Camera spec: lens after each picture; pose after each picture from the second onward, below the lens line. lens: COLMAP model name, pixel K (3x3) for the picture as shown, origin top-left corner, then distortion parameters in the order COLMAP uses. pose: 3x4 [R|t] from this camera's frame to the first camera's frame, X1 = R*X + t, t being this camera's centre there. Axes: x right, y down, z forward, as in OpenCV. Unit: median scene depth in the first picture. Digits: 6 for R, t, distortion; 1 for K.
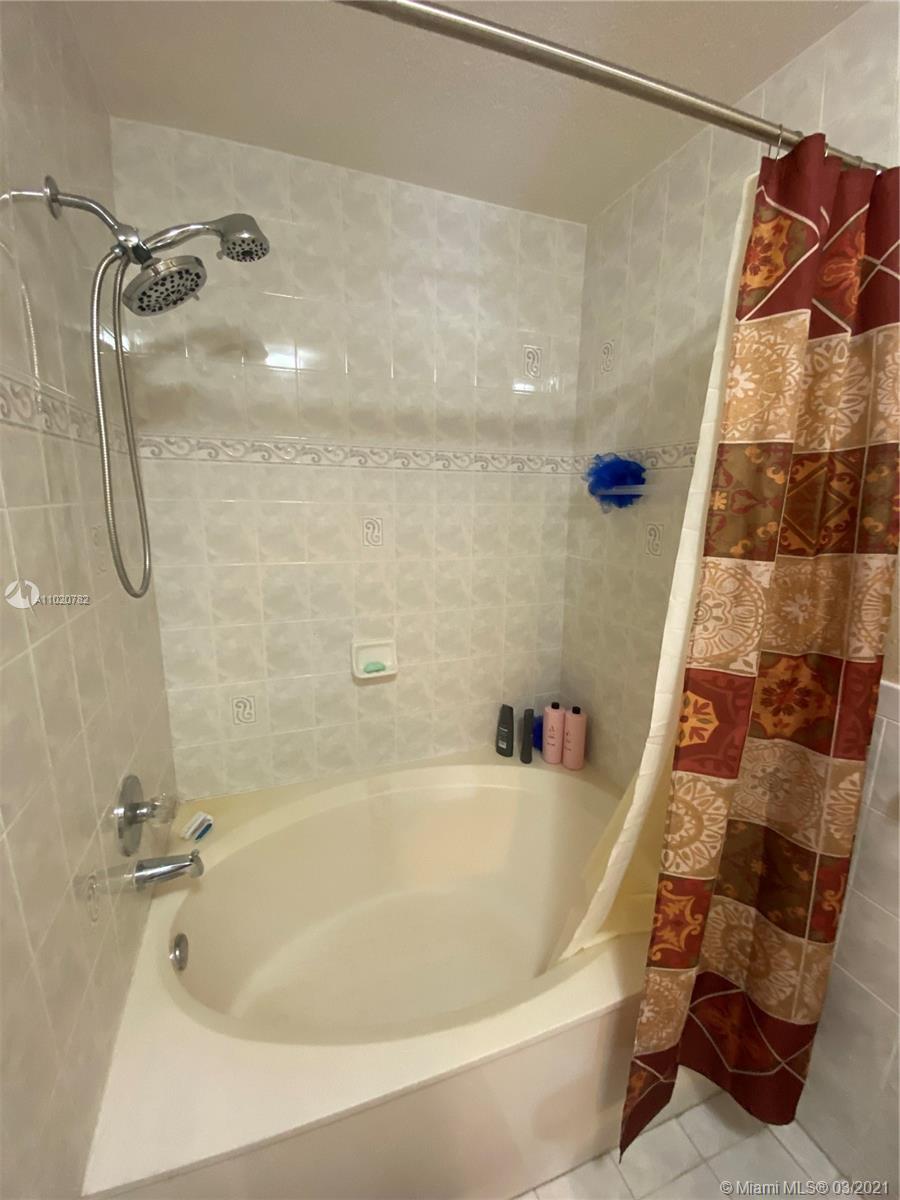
lens RADIAL K [[492.0, 0, 448.0], [0, 492.0, 593.7], [0, 0, 1]] dist [0.007314, -0.008150]
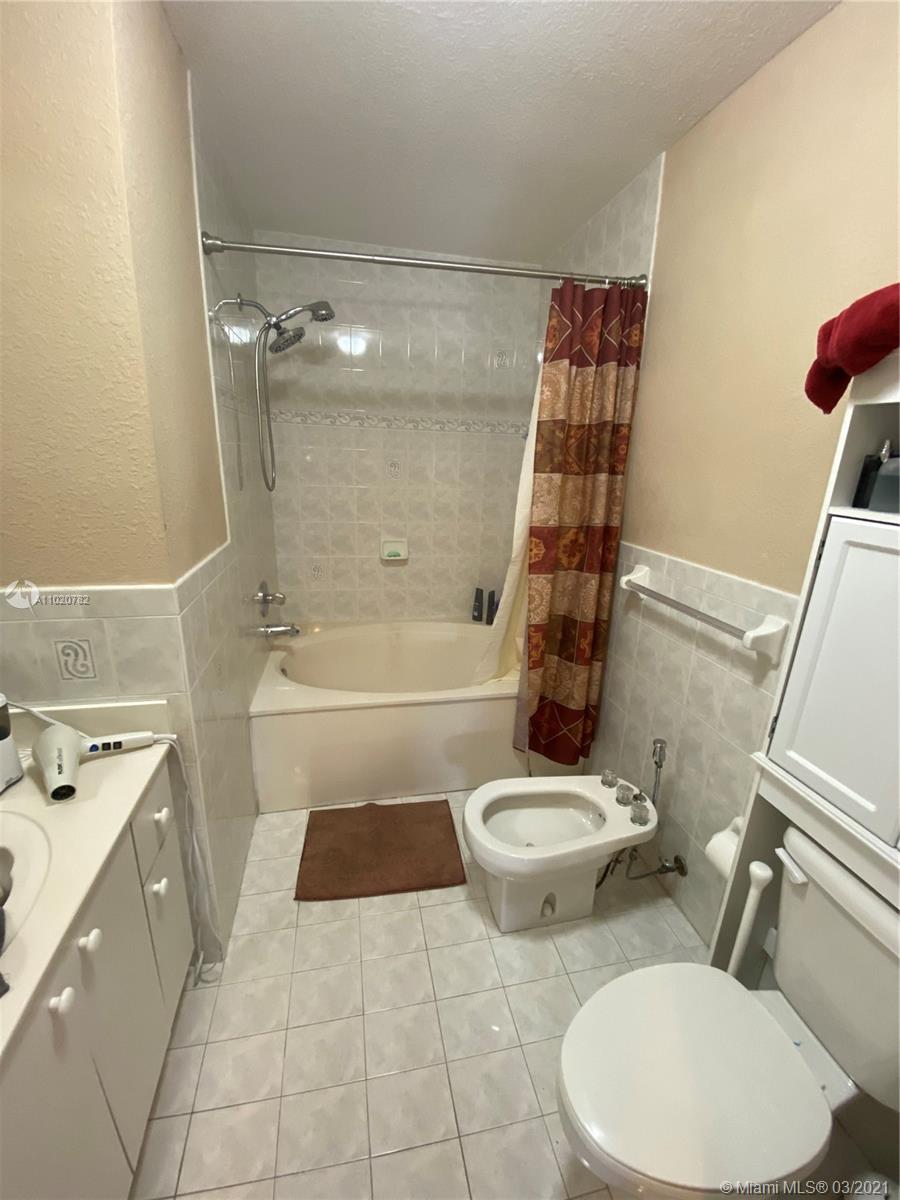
lens RADIAL K [[492.0, 0, 445.8], [0, 492.0, 602.6], [0, 0, 1]] dist [0.007314, -0.008150]
pose [[0.989113, 0.059729, -0.134488, 0.282511], [-0.047644, 0.994678, 0.091351, 0.170008], [0.139229, -0.083949, 0.986695, -0.677182]]
